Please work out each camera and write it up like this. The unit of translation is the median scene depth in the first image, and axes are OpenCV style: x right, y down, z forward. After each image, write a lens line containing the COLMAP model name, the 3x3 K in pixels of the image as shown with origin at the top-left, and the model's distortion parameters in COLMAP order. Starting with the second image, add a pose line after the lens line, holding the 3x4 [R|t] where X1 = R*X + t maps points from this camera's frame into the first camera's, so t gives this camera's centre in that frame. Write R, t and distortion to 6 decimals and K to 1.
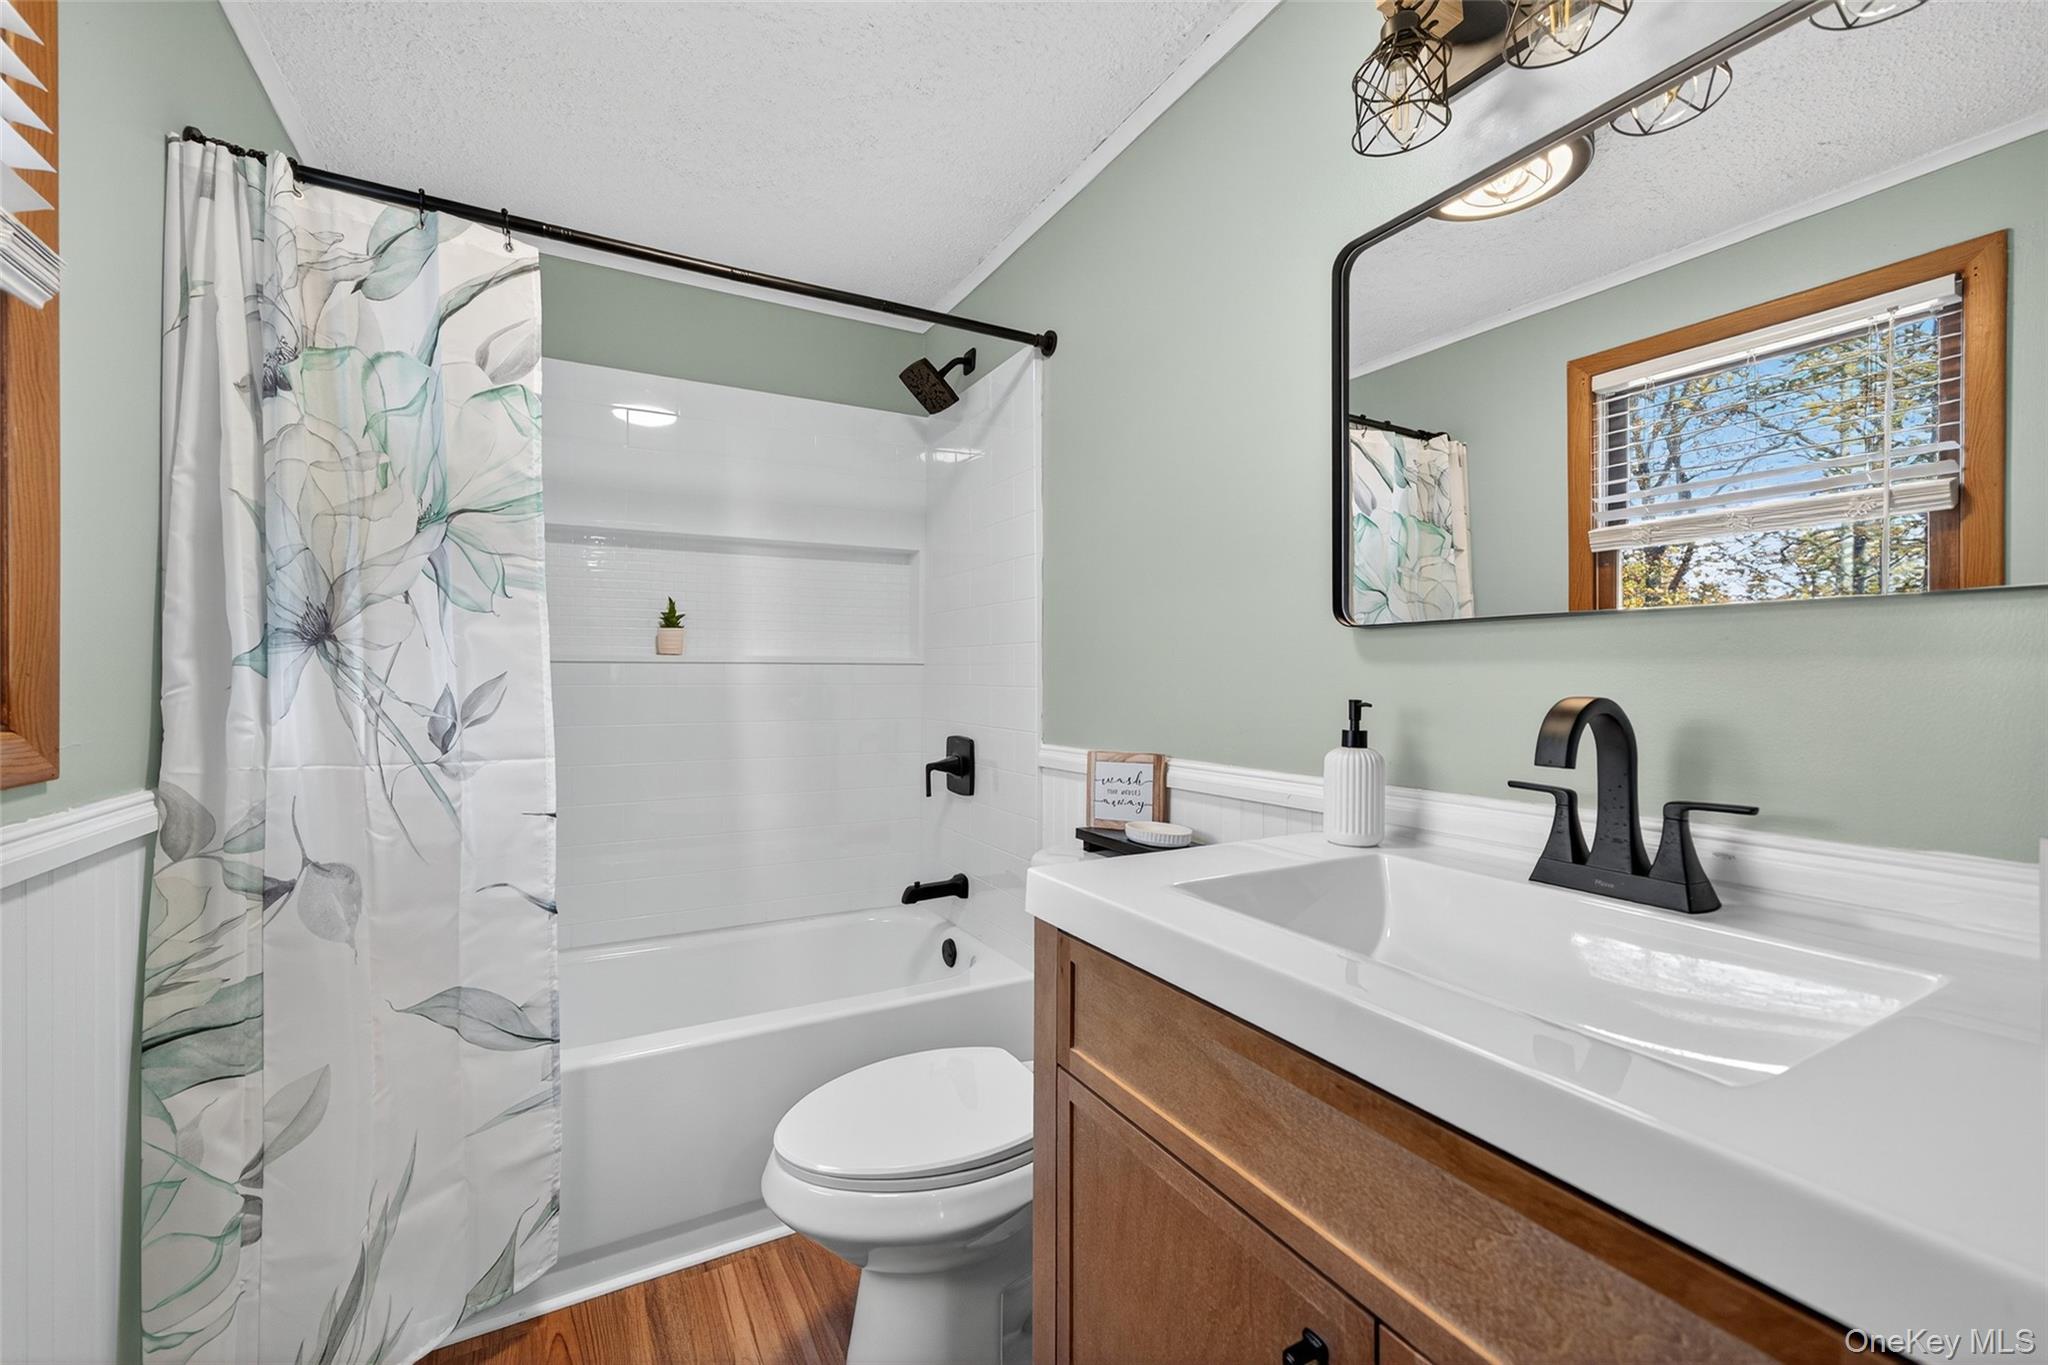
lens RADIAL K [[797.3, 0, 1014.0], [0, 797.3, 676.6], [0, 0, 1]] dist [0.002660, 0.000118]
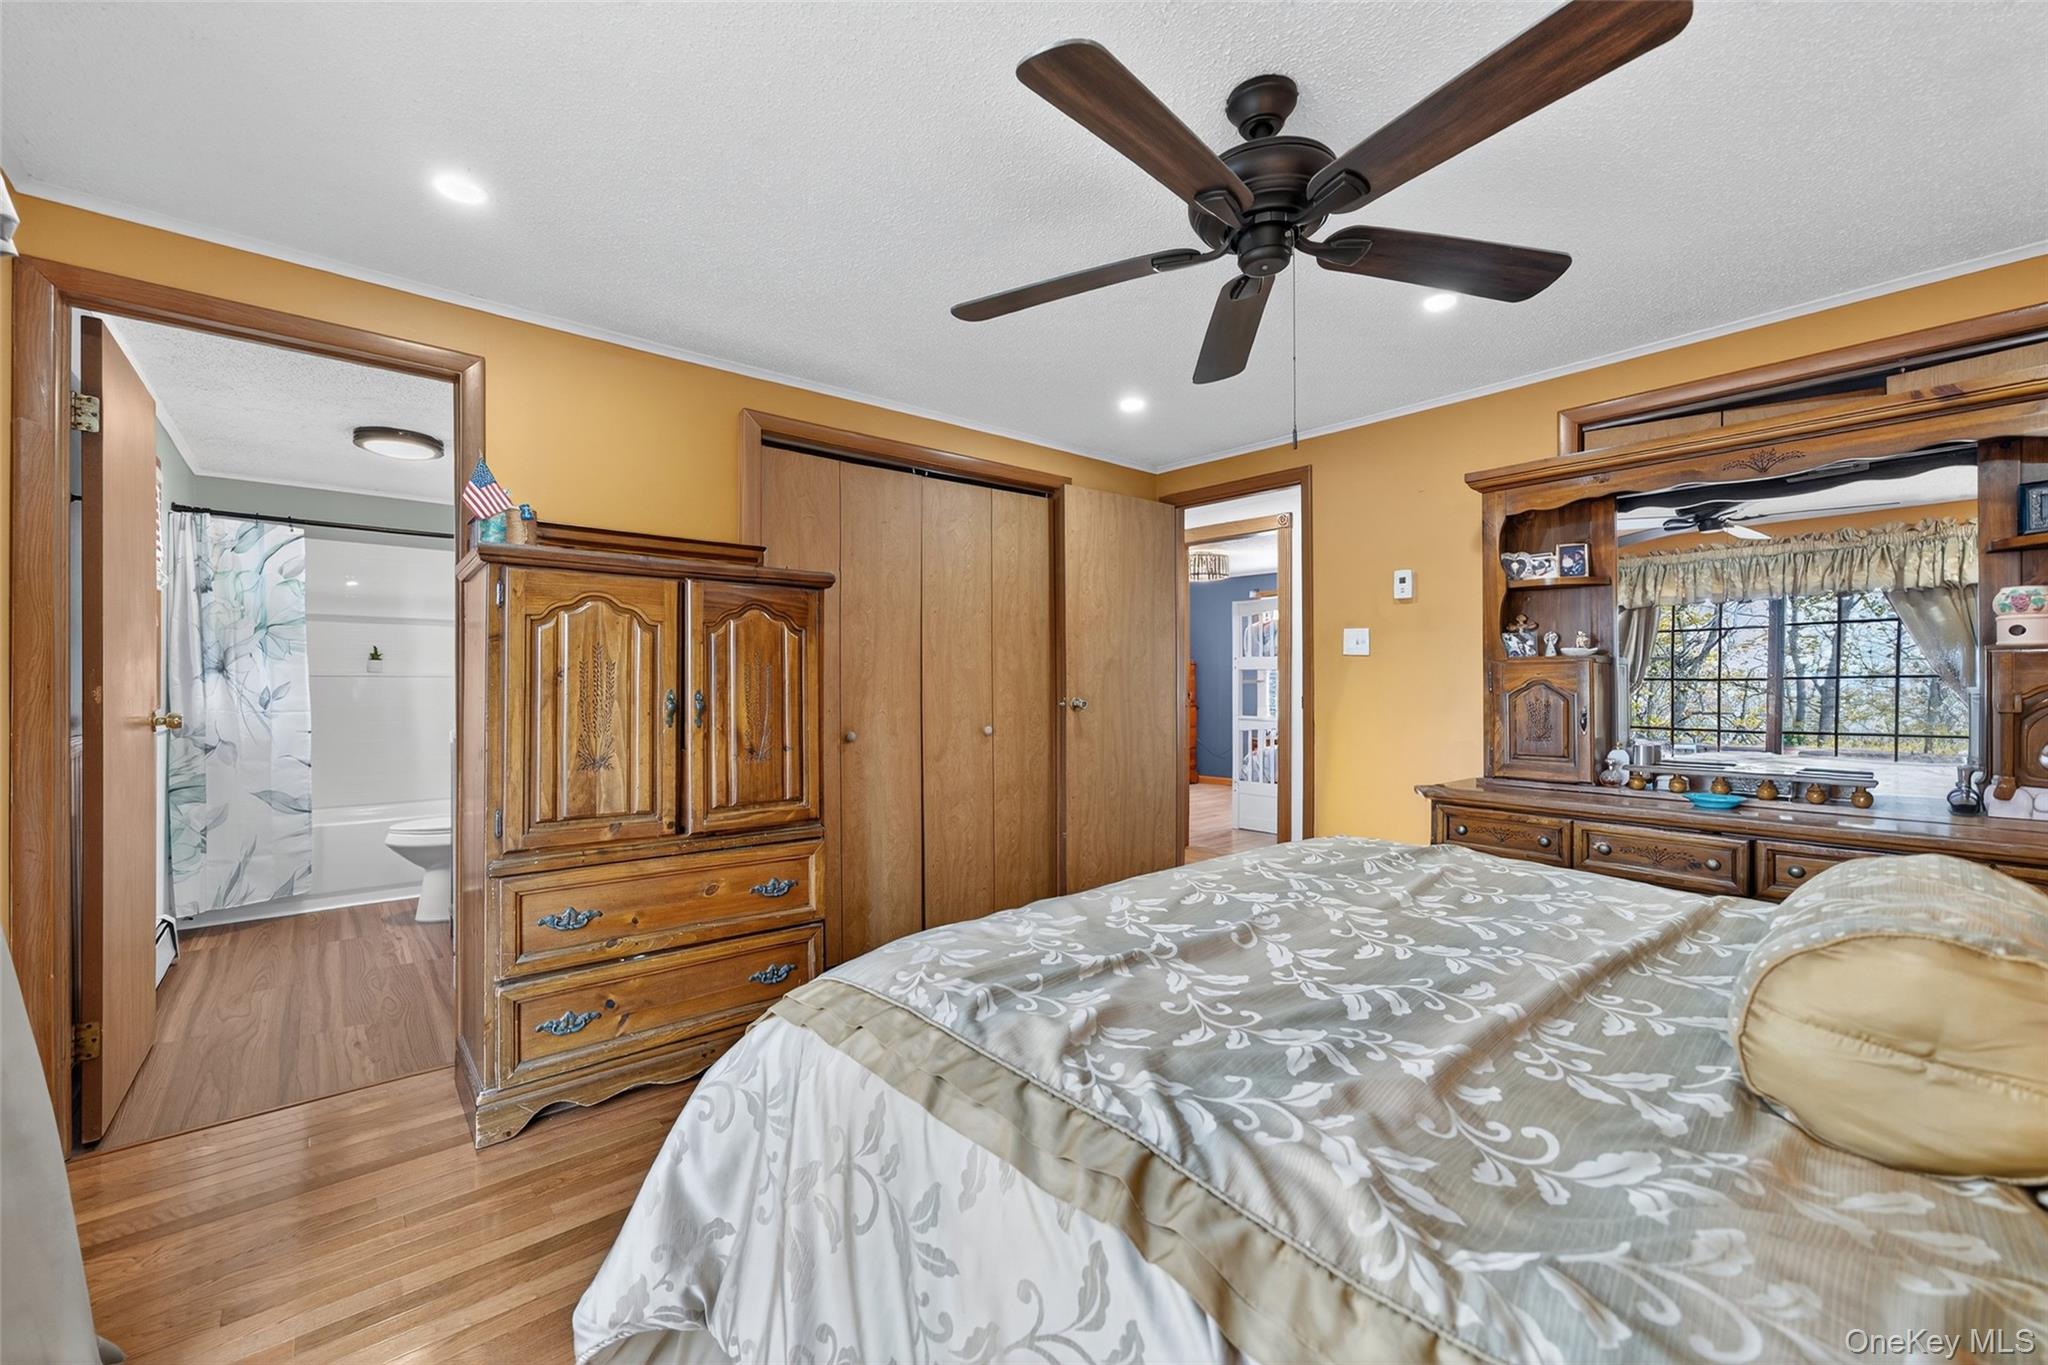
lens RADIAL K [[797.3, 0, 1022.3], [0, 797.3, 683.5], [0, 0, 1]] dist [0.002660, 0.000118]
pose [[0.979001, -0.000957, 0.203853, 1.424491], [0.001856, 0.999989, -0.004219, 0.021696], [-0.203847, 0.004509, 0.978992, -2.472332]]
